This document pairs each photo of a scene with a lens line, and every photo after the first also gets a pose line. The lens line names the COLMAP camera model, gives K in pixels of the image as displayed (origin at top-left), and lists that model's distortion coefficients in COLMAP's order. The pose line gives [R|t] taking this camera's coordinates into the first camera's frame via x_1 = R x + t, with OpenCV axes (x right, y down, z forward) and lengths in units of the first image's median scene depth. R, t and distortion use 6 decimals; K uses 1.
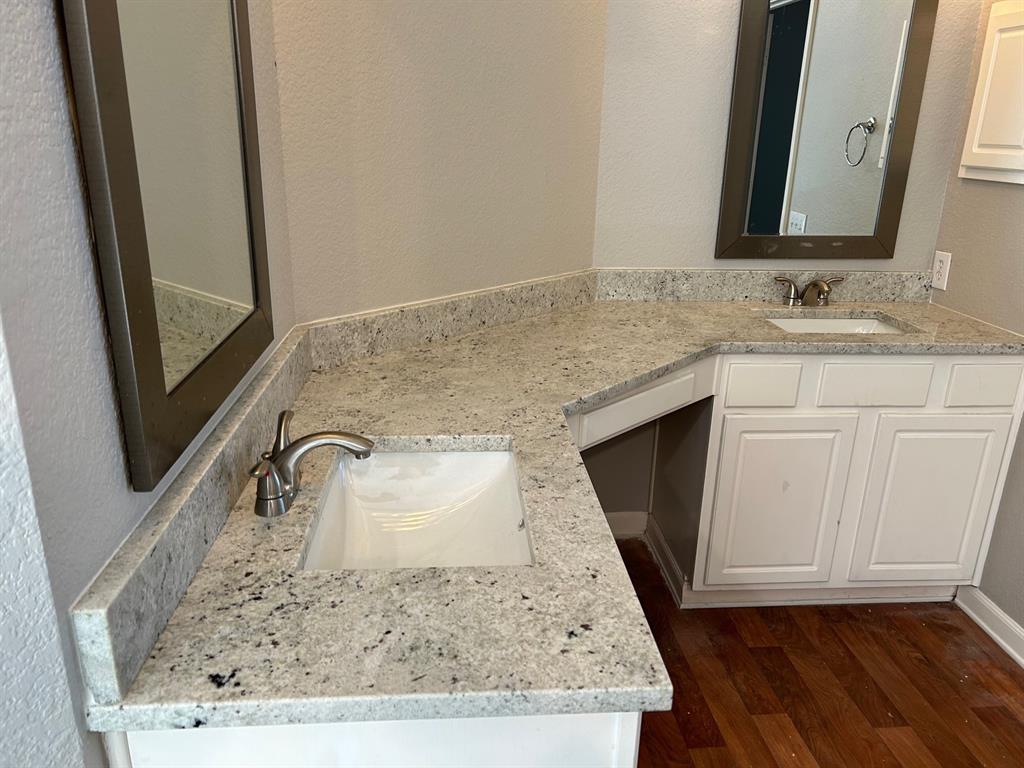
lens RADIAL K [[773.7, 0, 515.0], [0, 773.7, 385.7], [0, 0, 1]] dist [0.053814, -0.062083]
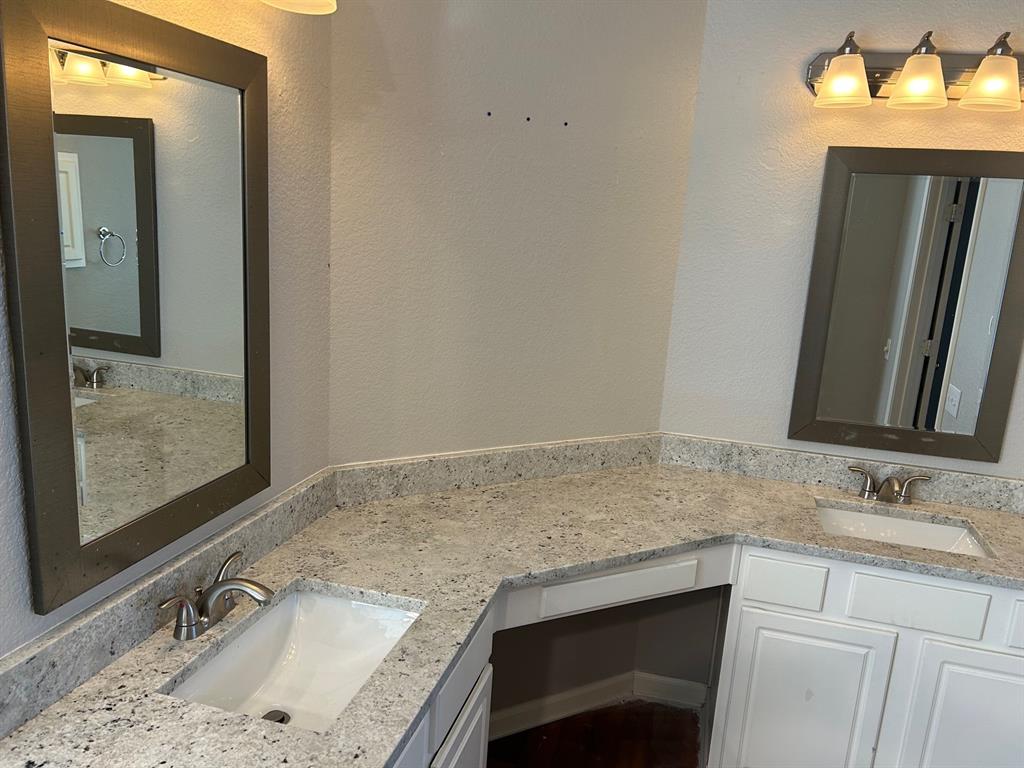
lens RADIAL K [[773.7, 0, 511.9], [0, 773.7, 381.9], [0, 0, 1]] dist [0.053814, -0.062083]
pose [[0.939643, 0.107016, -0.324990, 0.308722], [-0.145583, 0.984609, -0.096702, -0.111184], [0.309639, 0.138178, 0.940761, -0.056041]]
